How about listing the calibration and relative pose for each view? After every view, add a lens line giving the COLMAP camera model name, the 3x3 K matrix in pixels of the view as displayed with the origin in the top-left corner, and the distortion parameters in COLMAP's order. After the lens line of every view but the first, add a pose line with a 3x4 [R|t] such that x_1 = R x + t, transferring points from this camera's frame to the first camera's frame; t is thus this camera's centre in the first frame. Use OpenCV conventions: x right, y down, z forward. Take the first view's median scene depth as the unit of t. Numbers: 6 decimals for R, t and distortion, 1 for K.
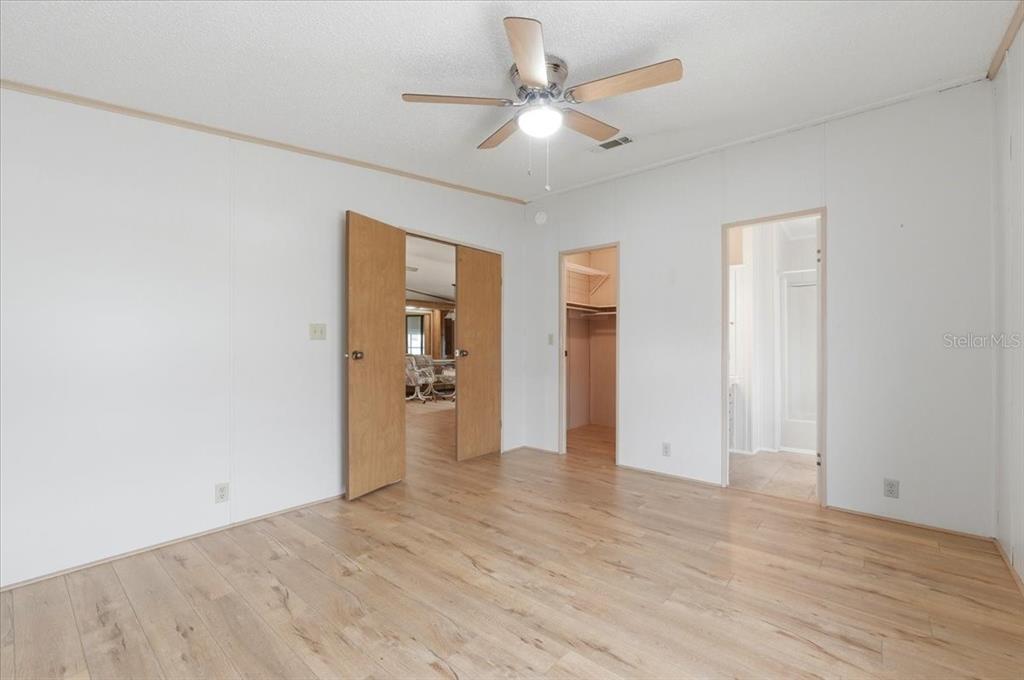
lens RADIAL K [[433.7, 0, 510.7], [0, 433.7, 338.8], [0, 0, 1]] dist [-0.000219, 0.000258]
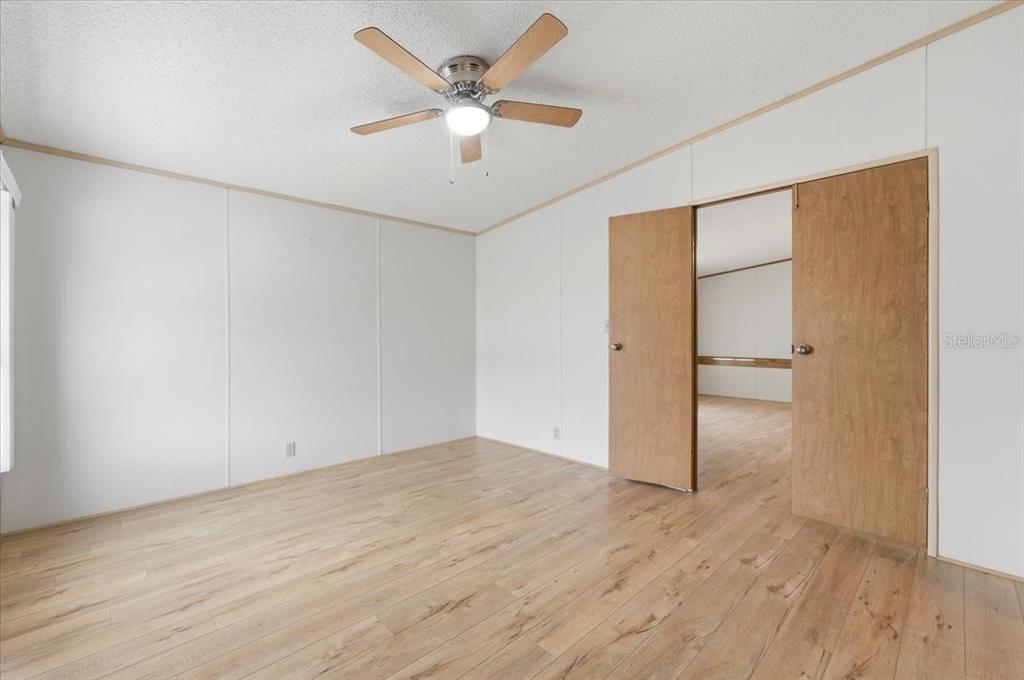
lens RADIAL K [[433.7, 0, 510.7], [0, 433.7, 338.8], [0, 0, 1]] dist [-0.000219, 0.000258]
pose [[-0.086811, 0.004761, -0.996213, 1.031303], [0.013442, 0.999903, 0.003608, 0.012963], [0.996134, -0.013078, -0.086867, 1.135520]]
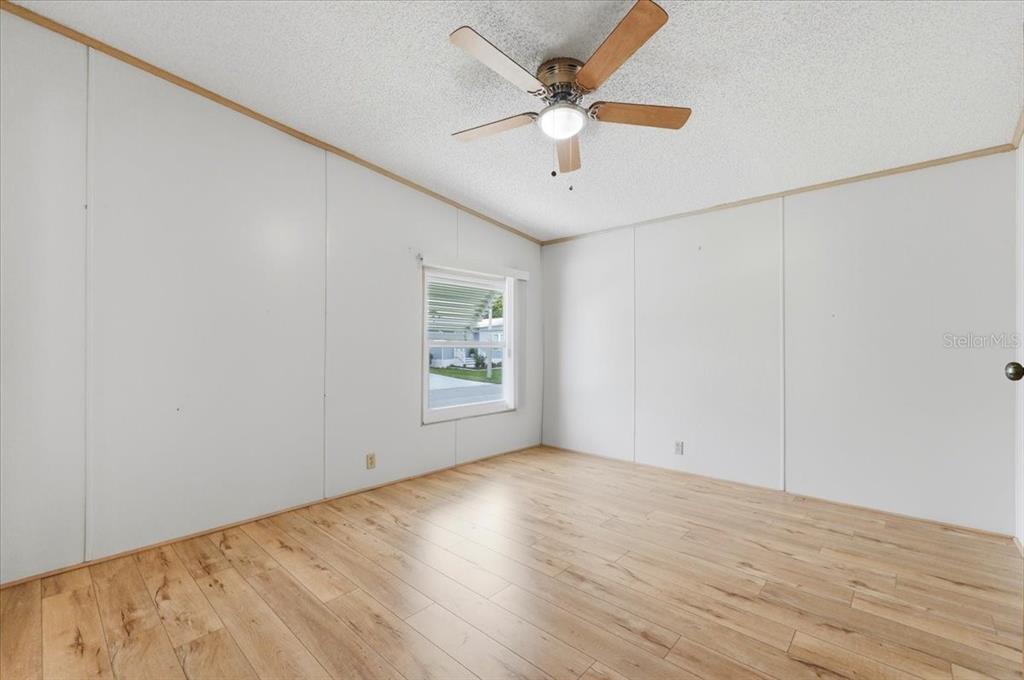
lens RADIAL K [[437.9, 0, 515.1], [0, 437.9, 329.8], [0, 0, 1]] dist [-0.001648, -0.000108]
pose [[-0.999731, -0.002215, 0.023067, 0.143388], [-0.003245, 0.998994, -0.044721, 0.026592], [-0.022945, -0.044783, -0.998733, 1.937518]]
